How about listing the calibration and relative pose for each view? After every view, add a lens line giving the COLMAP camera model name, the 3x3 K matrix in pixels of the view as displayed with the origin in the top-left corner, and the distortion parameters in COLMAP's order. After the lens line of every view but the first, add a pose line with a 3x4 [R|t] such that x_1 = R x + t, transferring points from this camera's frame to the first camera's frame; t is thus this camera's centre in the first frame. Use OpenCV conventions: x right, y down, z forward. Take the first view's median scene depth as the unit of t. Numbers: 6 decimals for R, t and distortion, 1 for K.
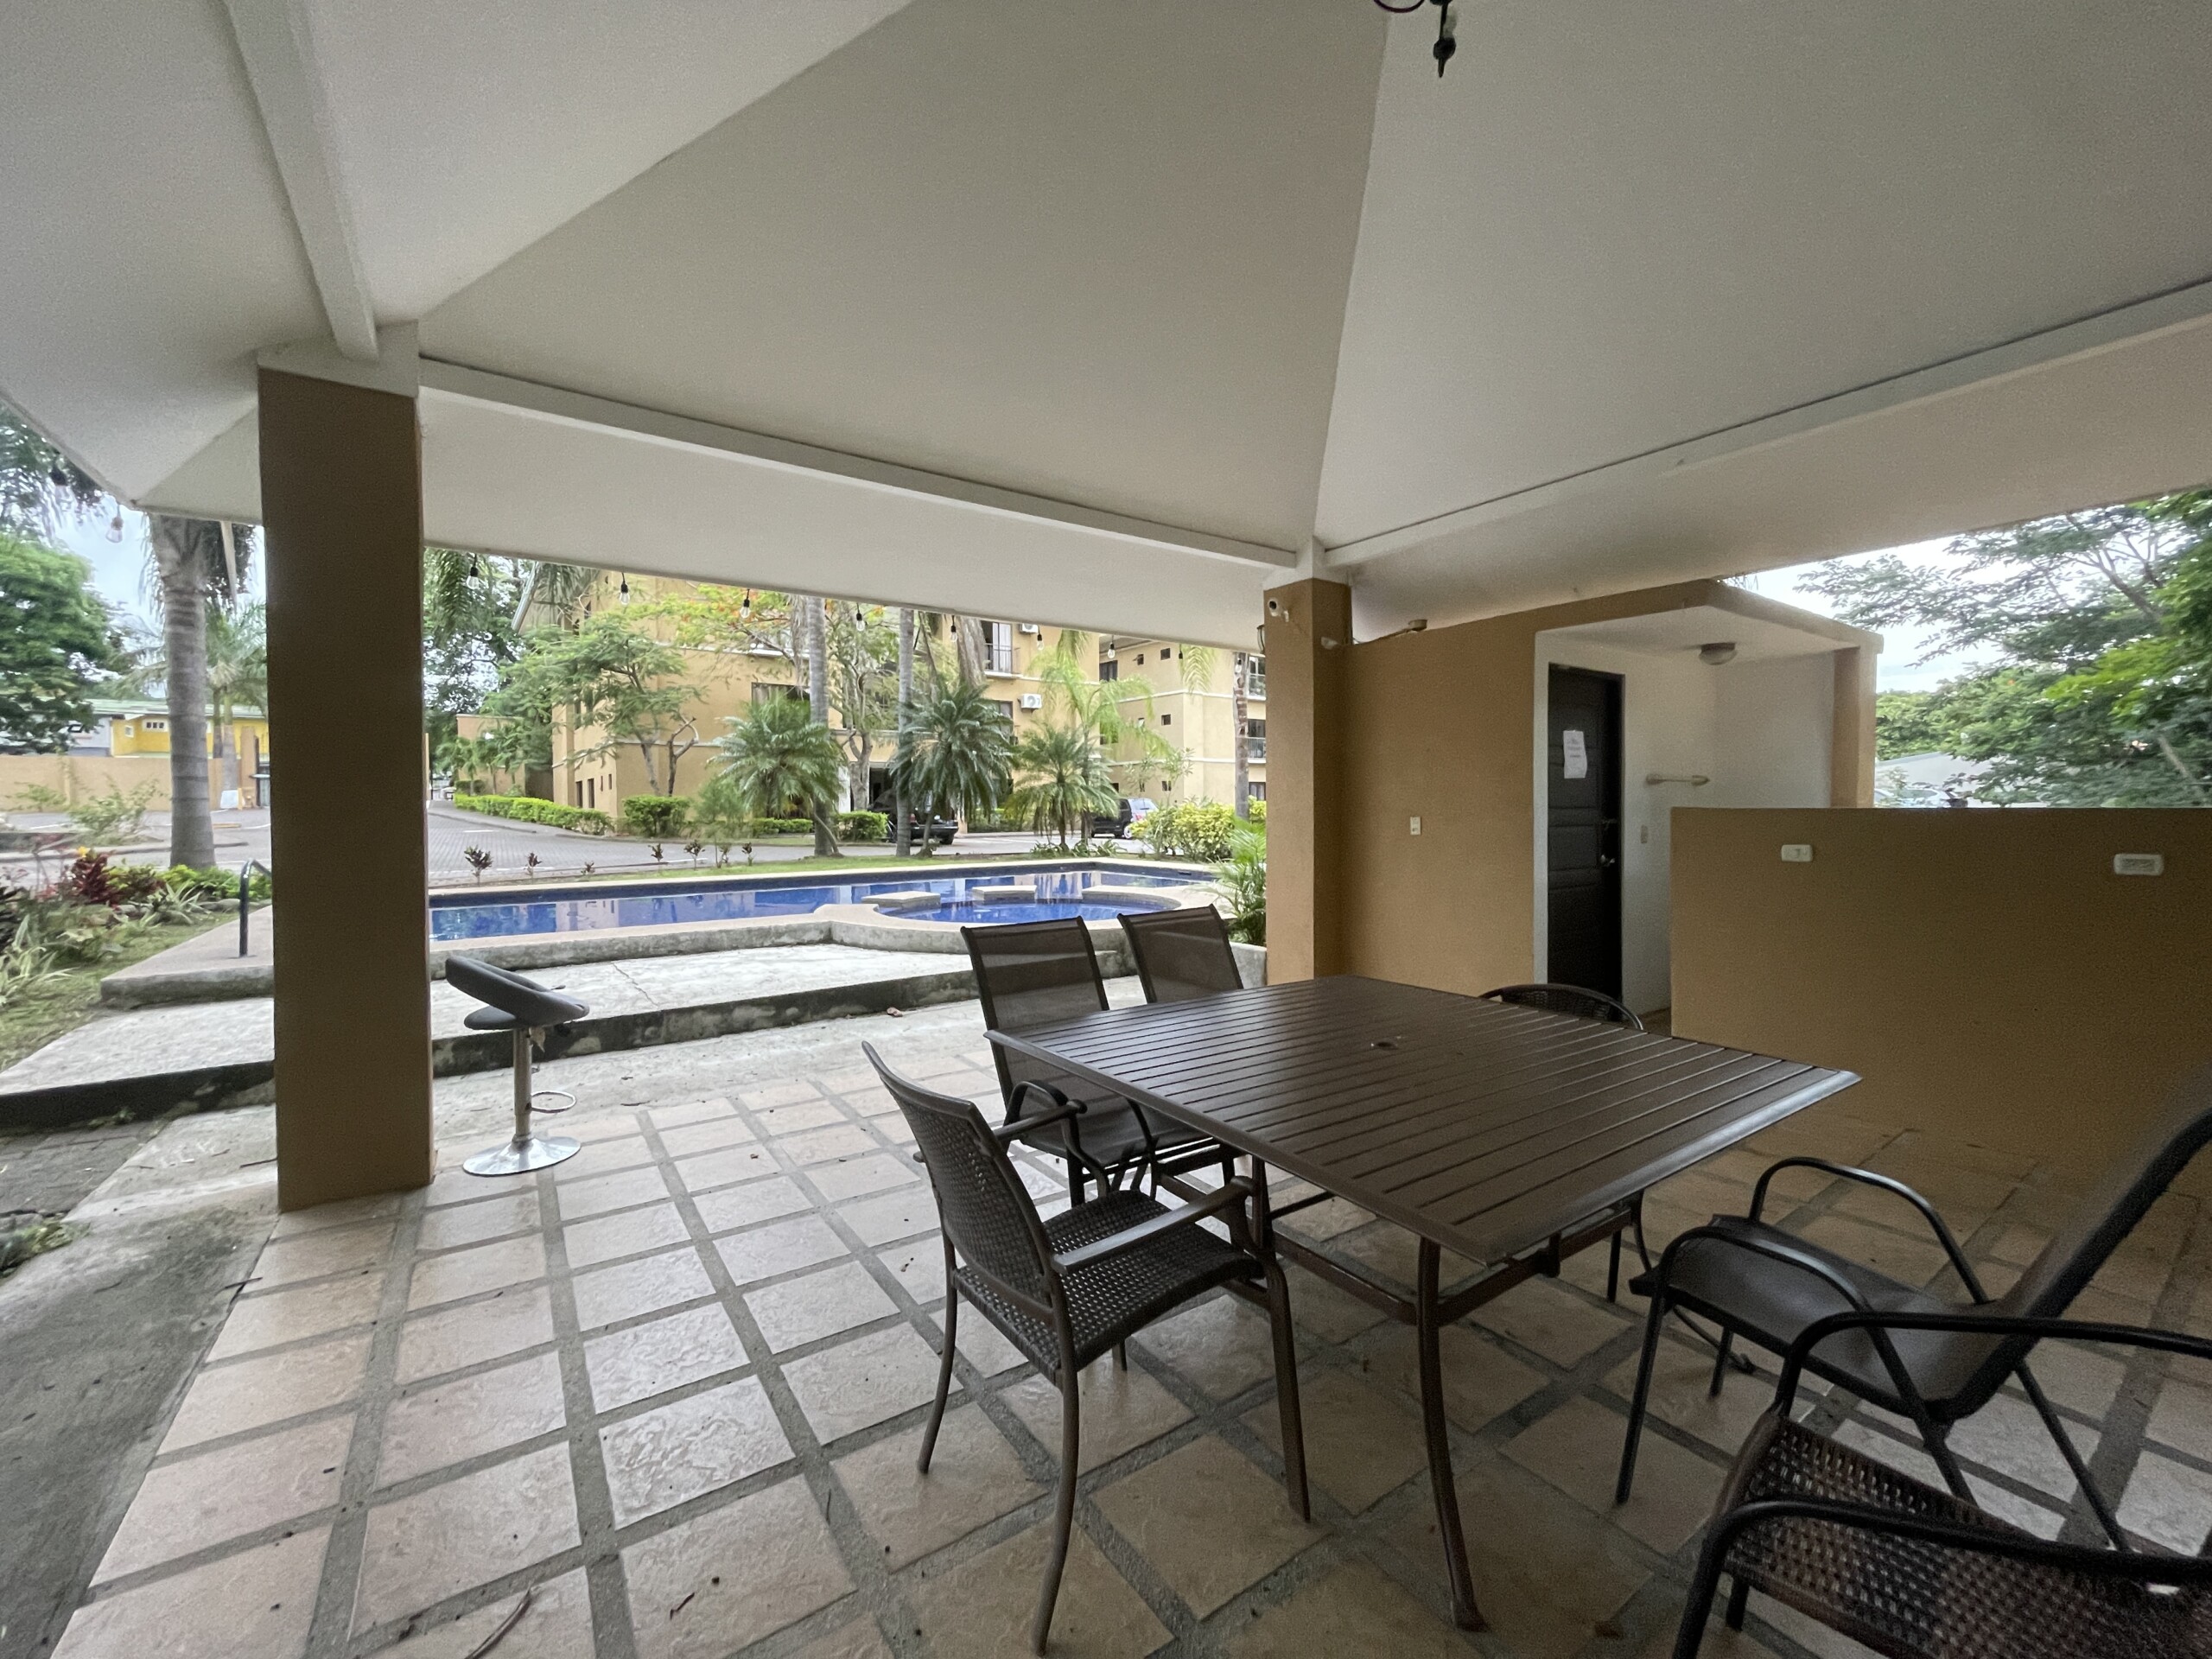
lens RADIAL K [[890.9, 0, 1106.0], [0, 890.9, 829.5], [0, 0, 1]] dist [-0.002707, -0.000434]
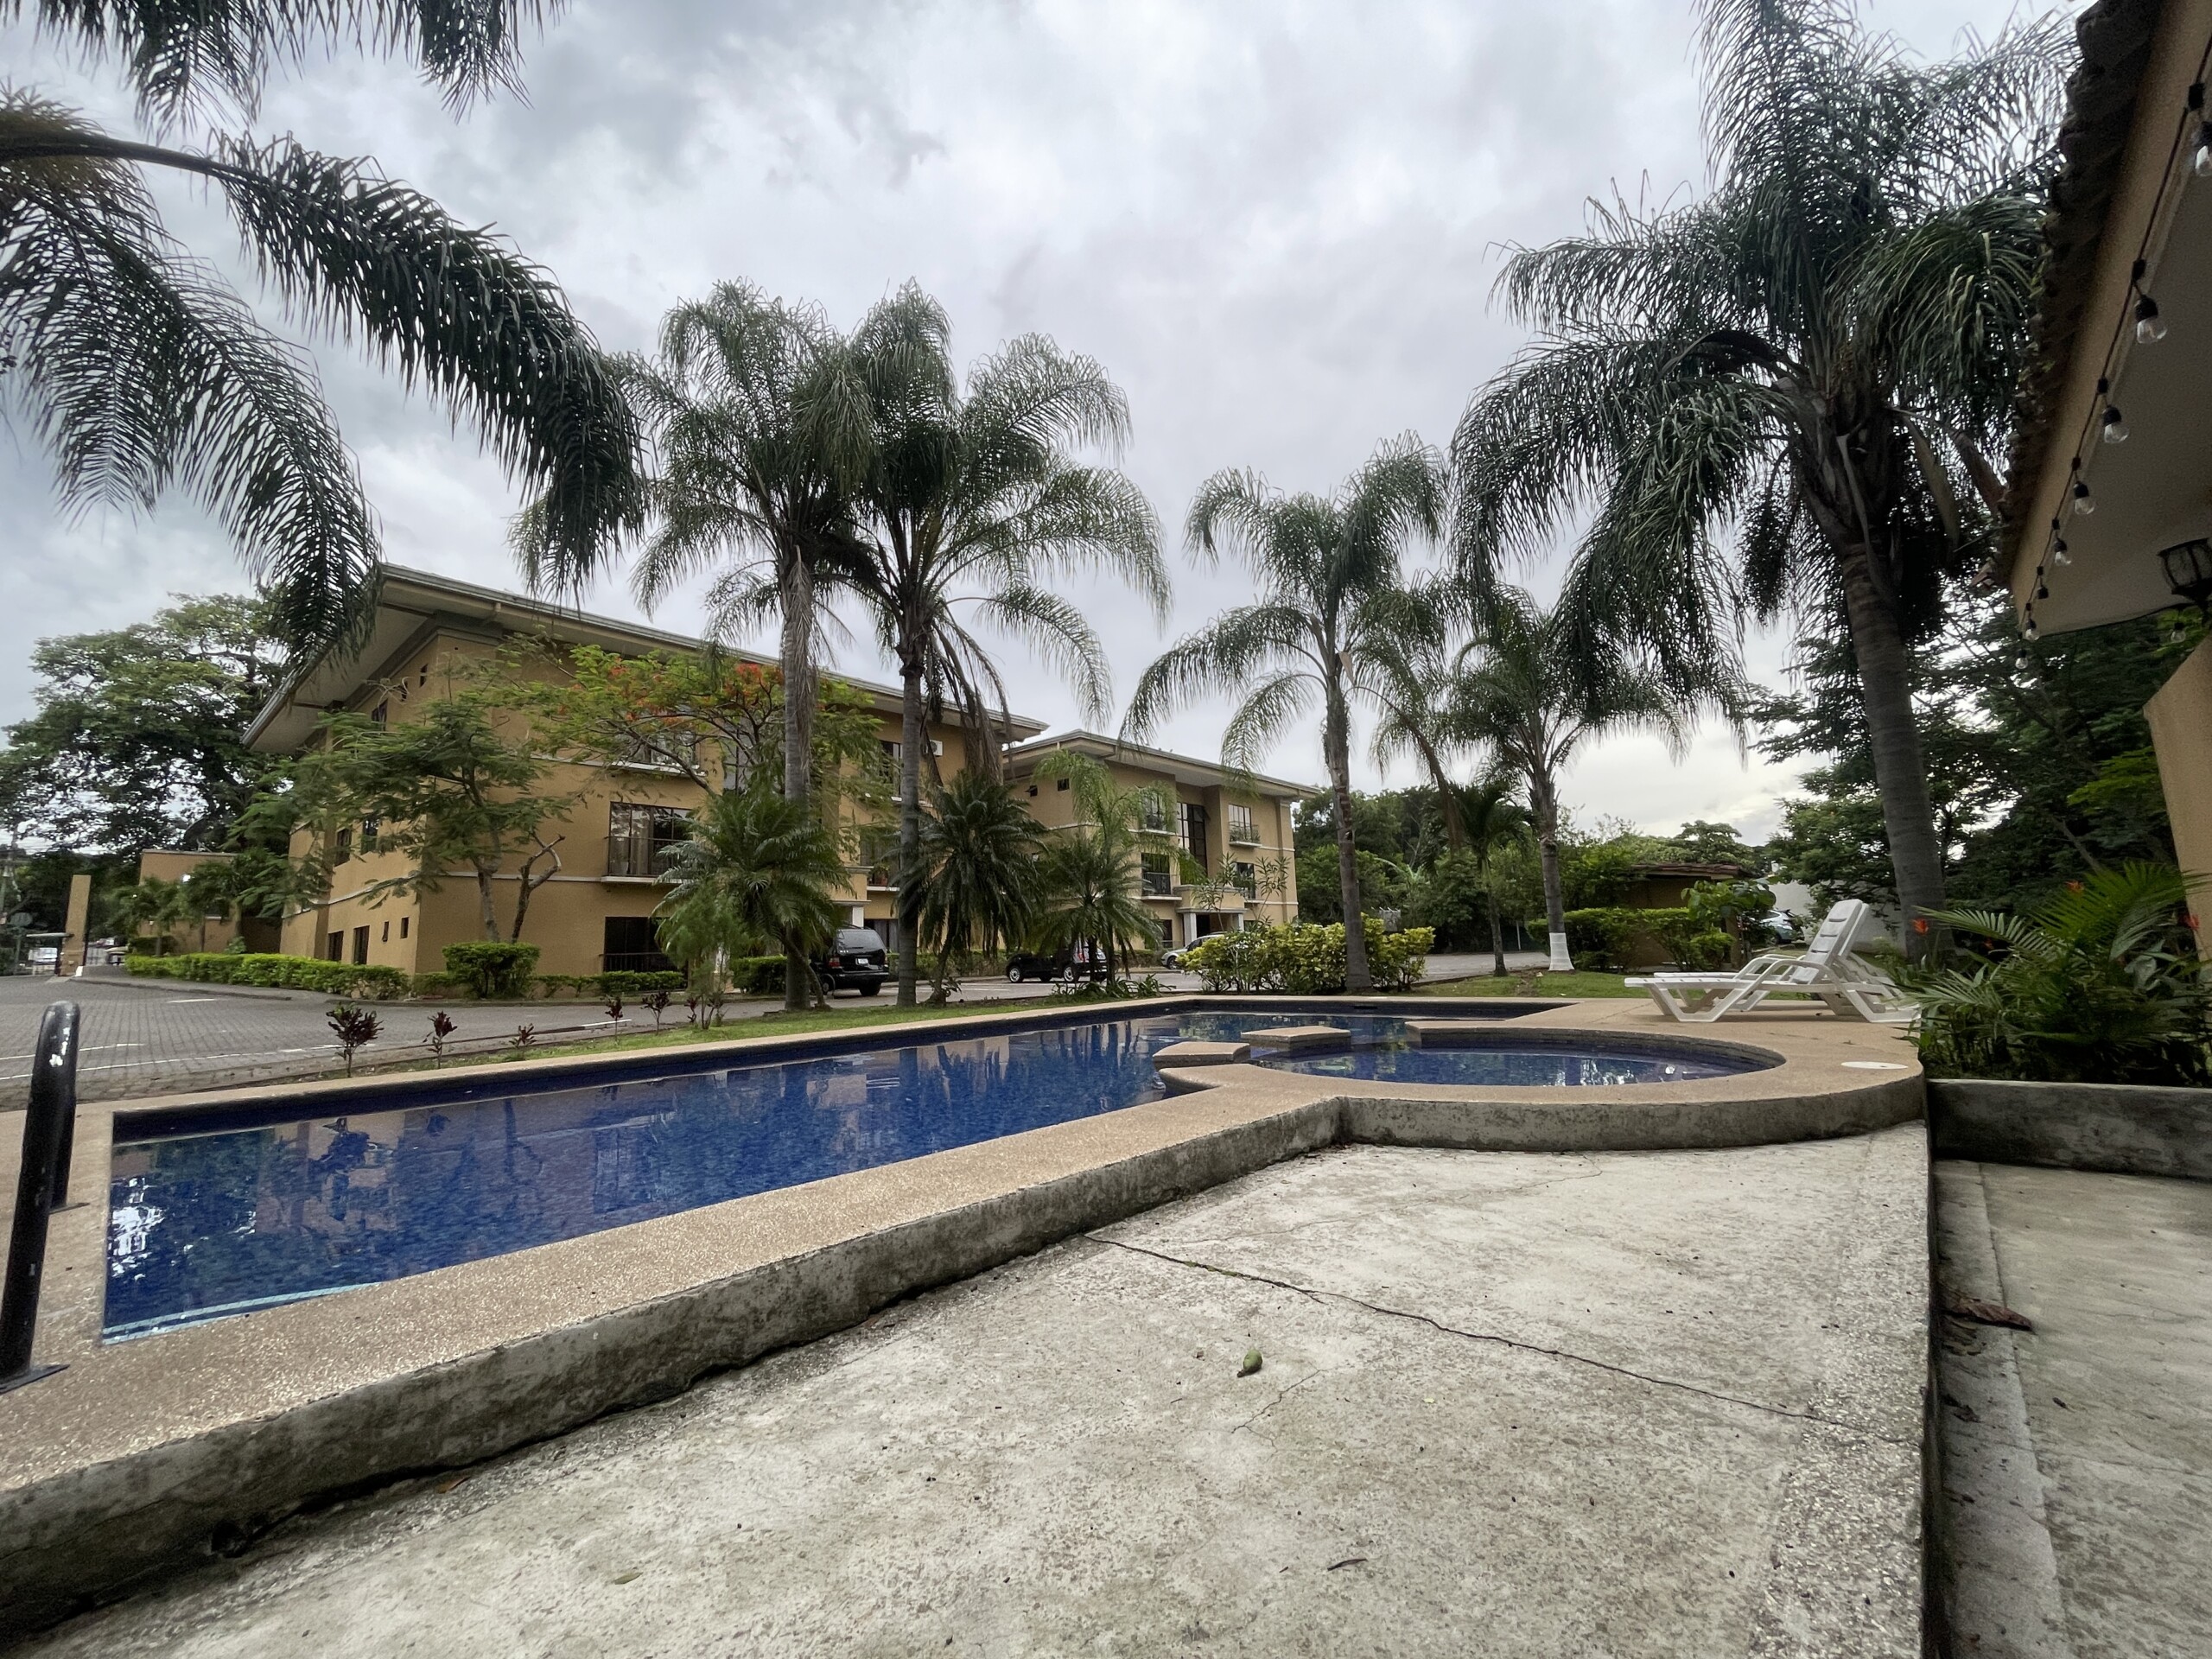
lens RADIAL K [[890.9, 0, 1106.0], [0, 890.9, 829.5], [0, 0, 1]] dist [-0.002707, -0.000434]
pose [[0.974680, 0.002433, 0.223590, -0.174868], [0.035172, 0.985825, -0.164050, 0.009637], [-0.220820, 0.167761, 0.960778, 0.161345]]
